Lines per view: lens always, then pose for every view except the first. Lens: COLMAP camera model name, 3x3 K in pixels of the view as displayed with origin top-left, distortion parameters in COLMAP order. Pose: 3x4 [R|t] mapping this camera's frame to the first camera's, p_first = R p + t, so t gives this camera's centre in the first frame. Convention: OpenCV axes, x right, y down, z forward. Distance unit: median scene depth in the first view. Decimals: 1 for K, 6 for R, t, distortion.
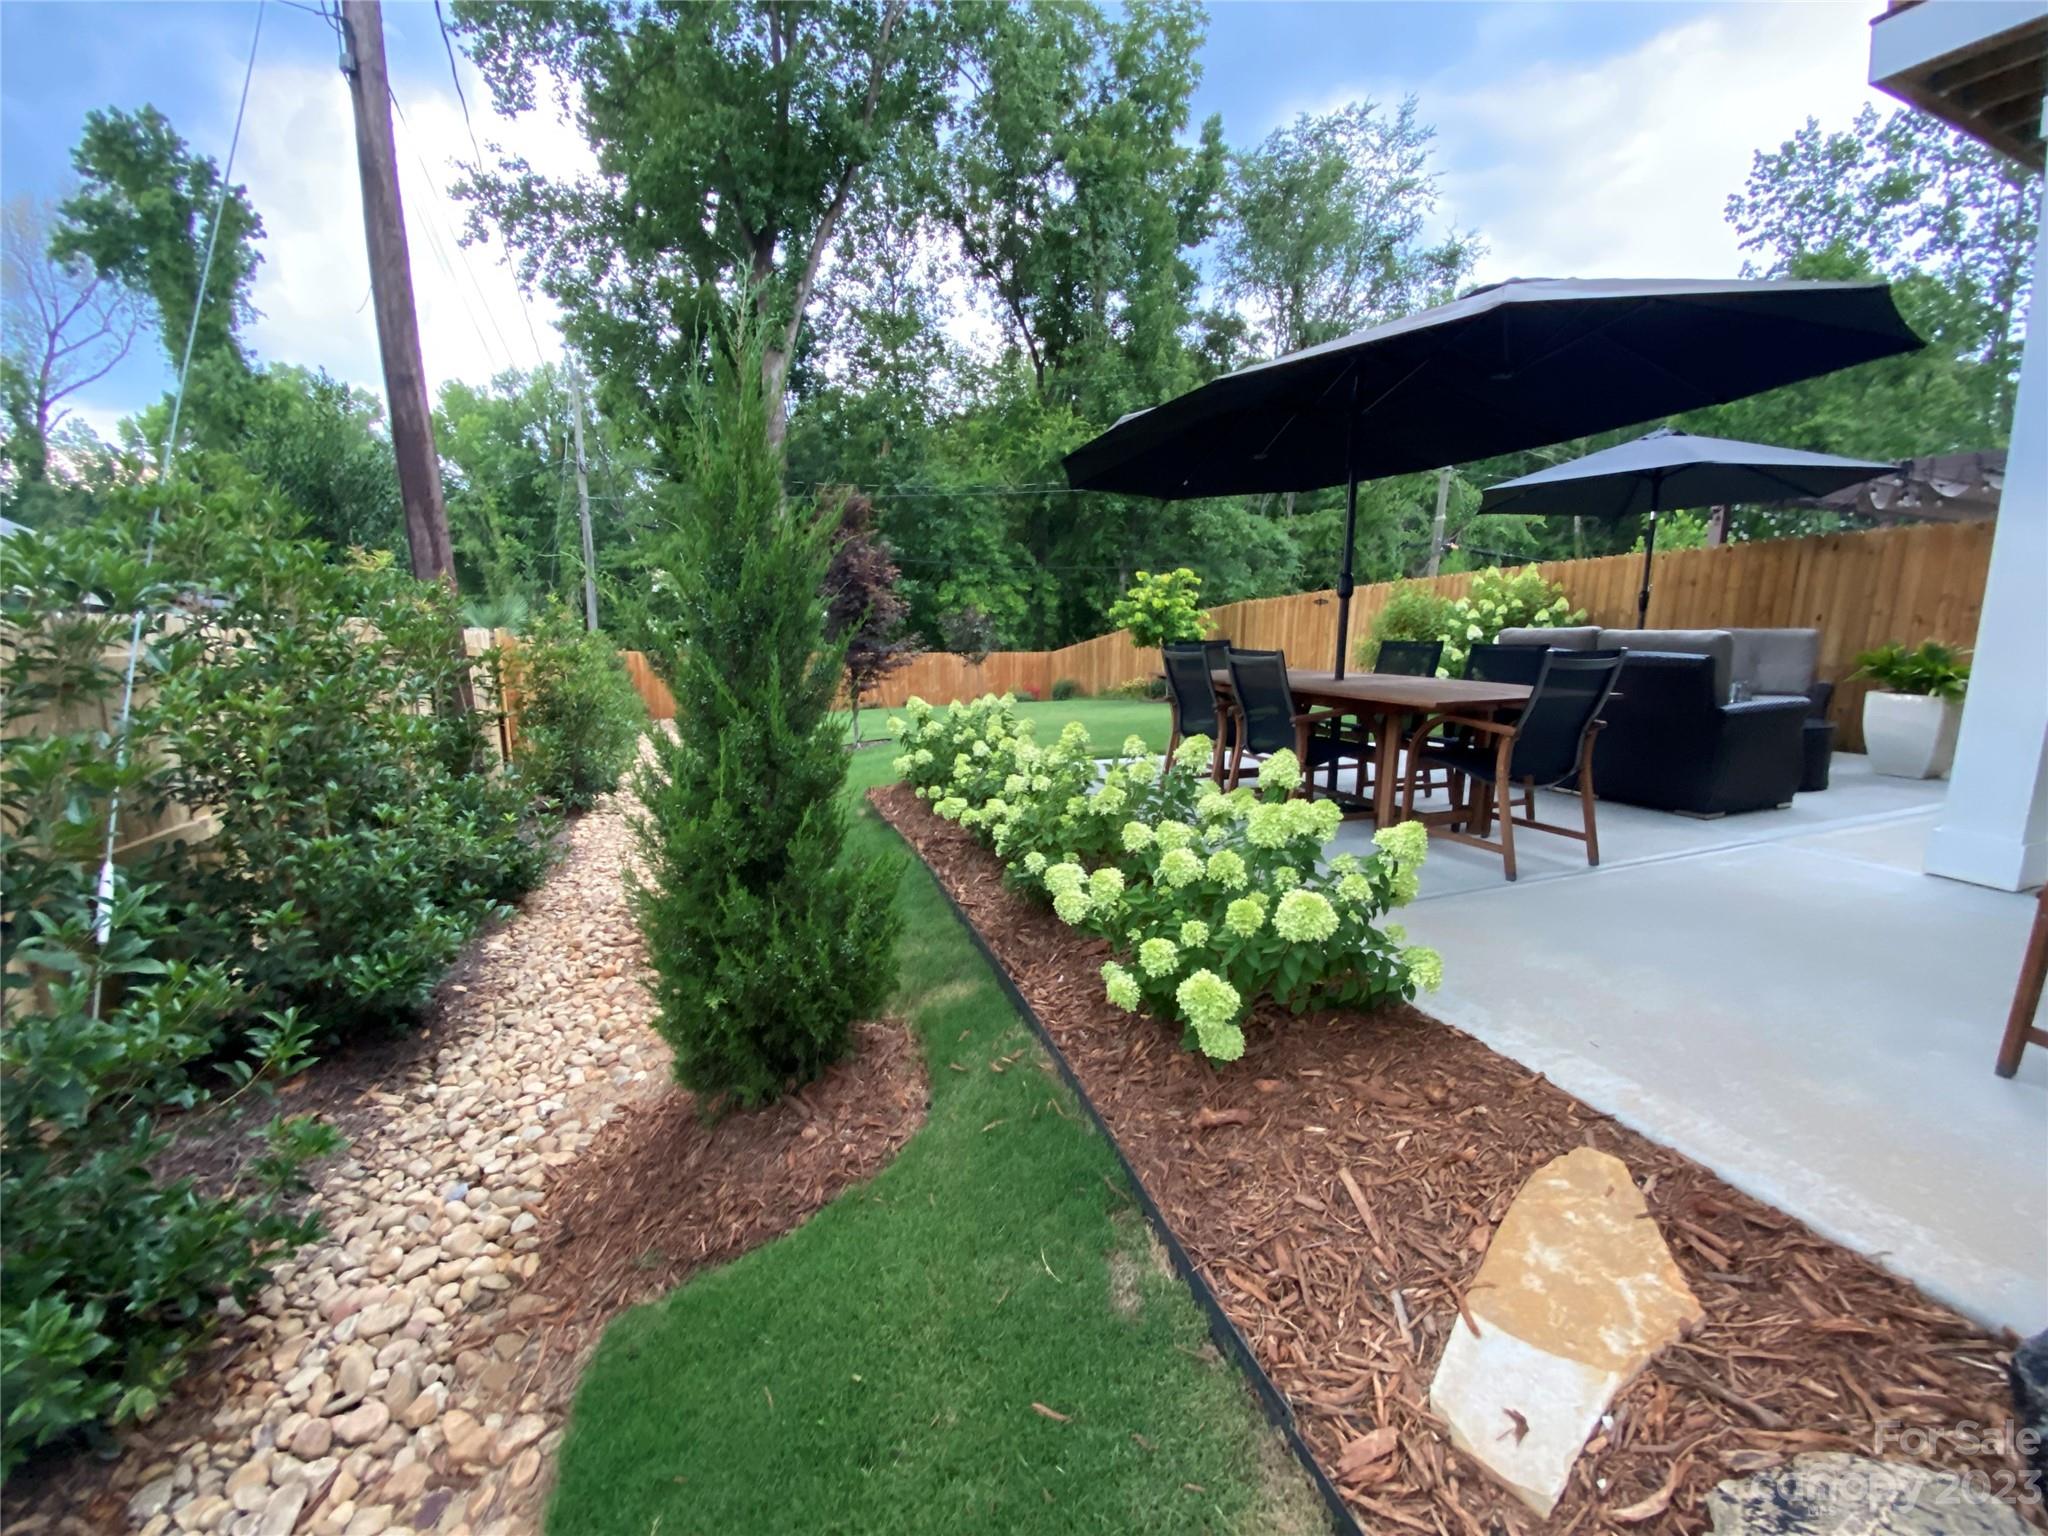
lens RADIAL K [[821.8, 0, 1020.1], [0, 821.8, 785.9], [0, 0, 1]] dist [0.004148, -0.012400]
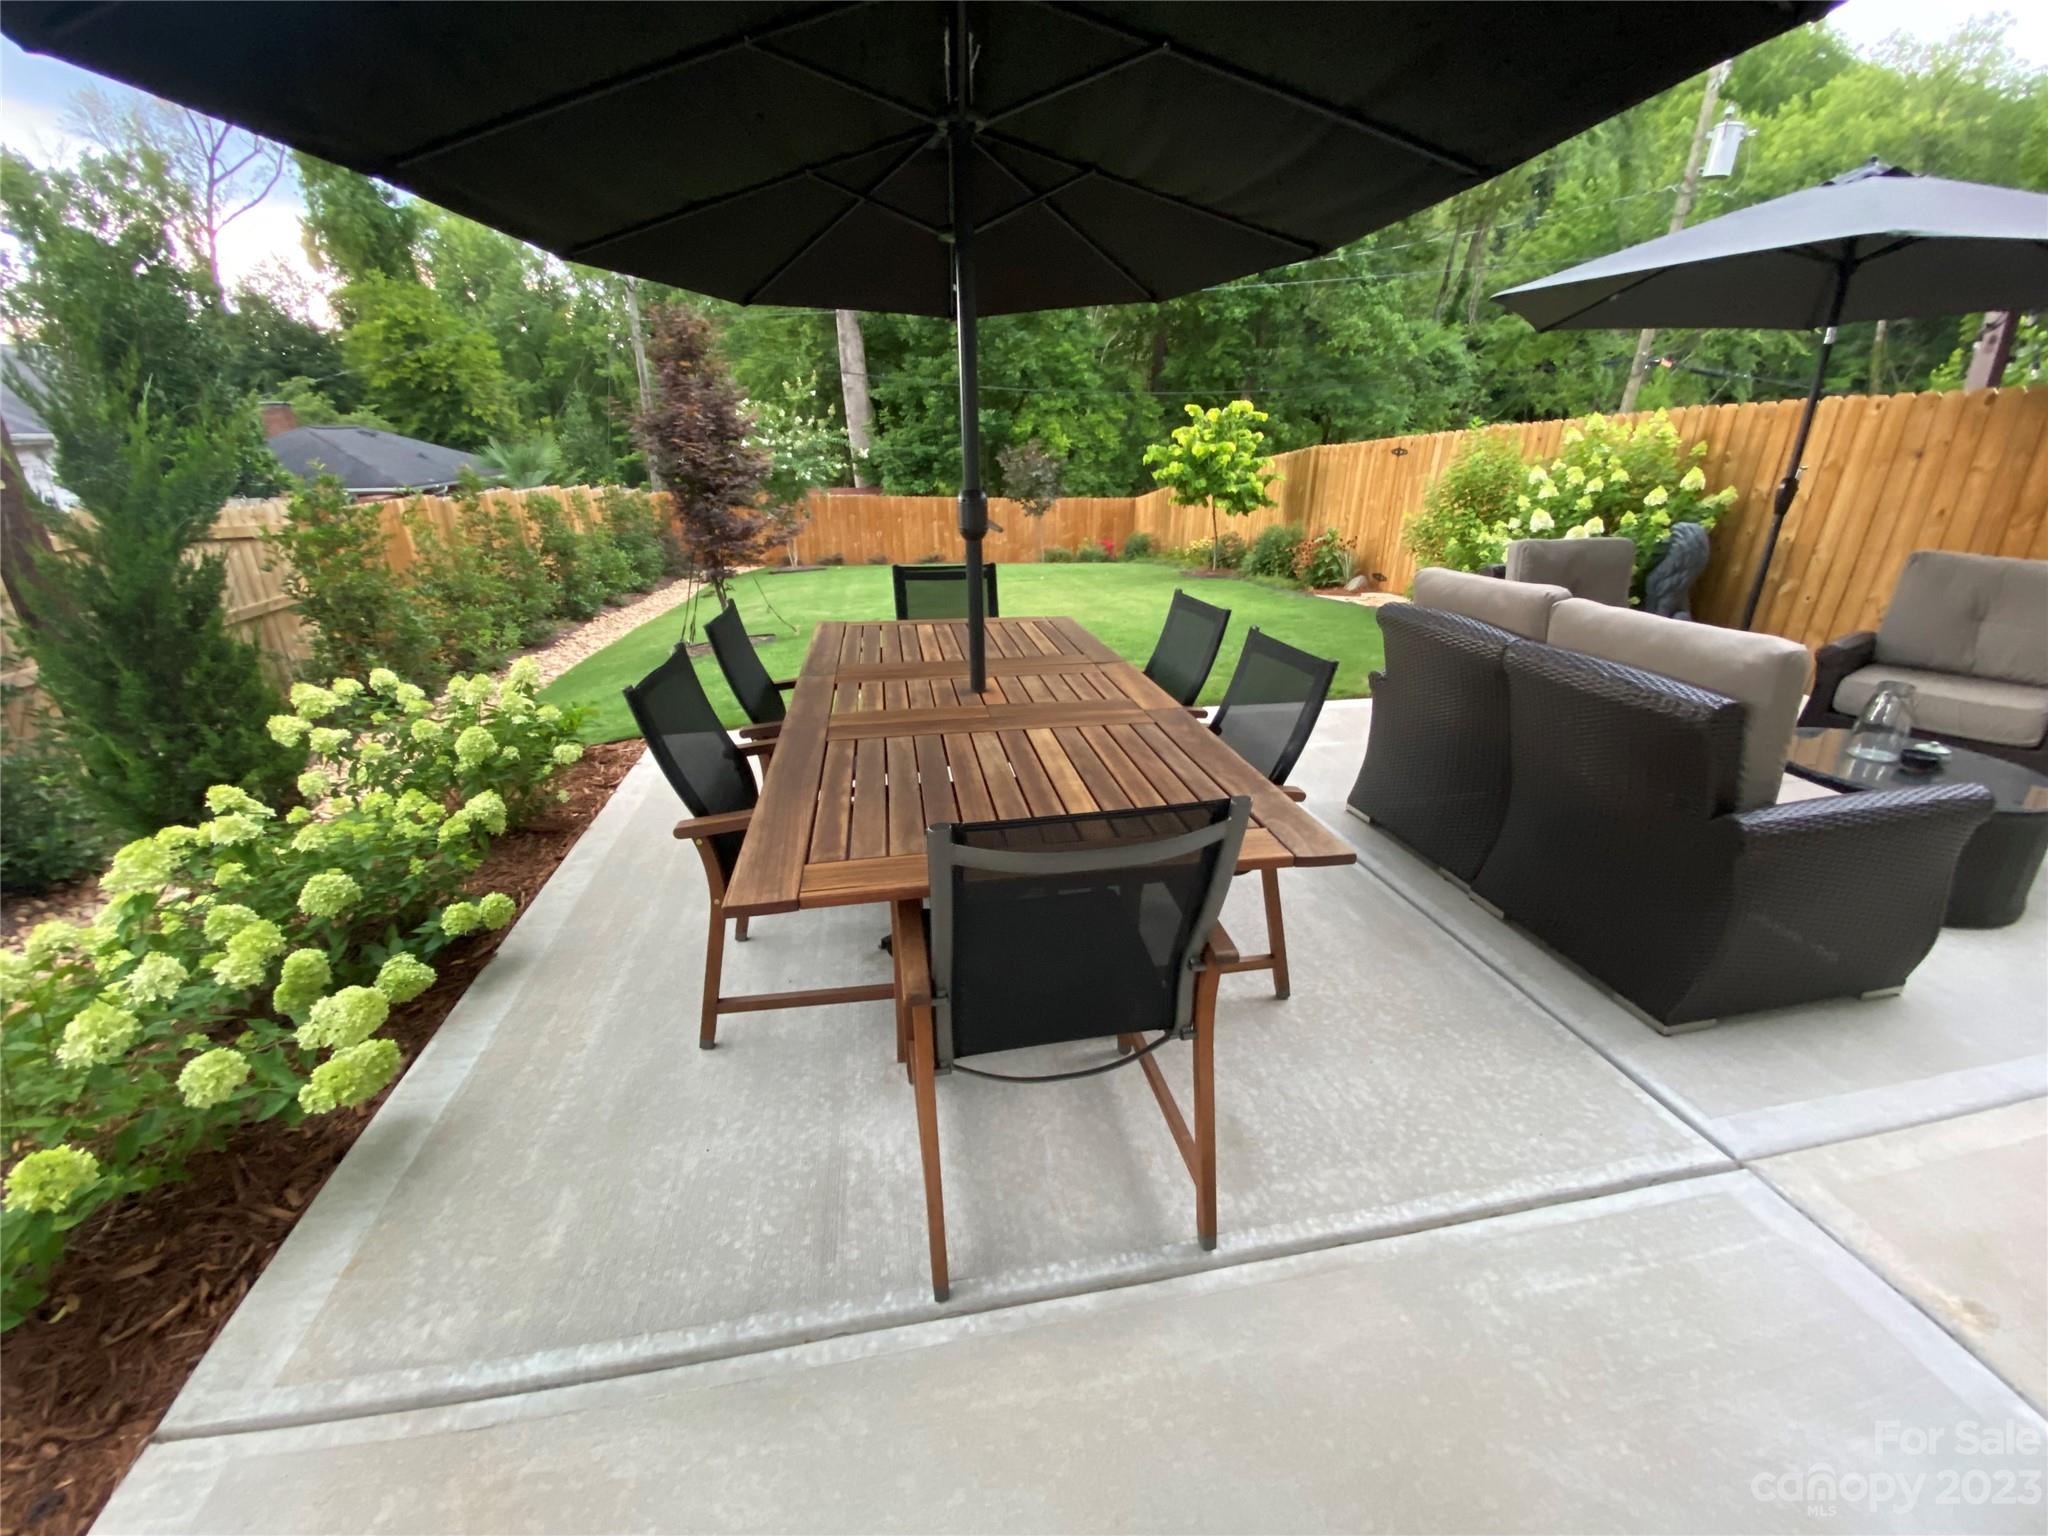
lens RADIAL K [[816.5, 0, 1027.6], [0, 816.5, 793.4], [0, 0, 1]] dist [0.001398, -0.012527]
pose [[0.982788, 0.074033, -0.169253, 0.084388], [-0.037963, 0.977570, 0.207163, -0.028634], [0.180793, -0.197172, 0.963554, 0.077872]]
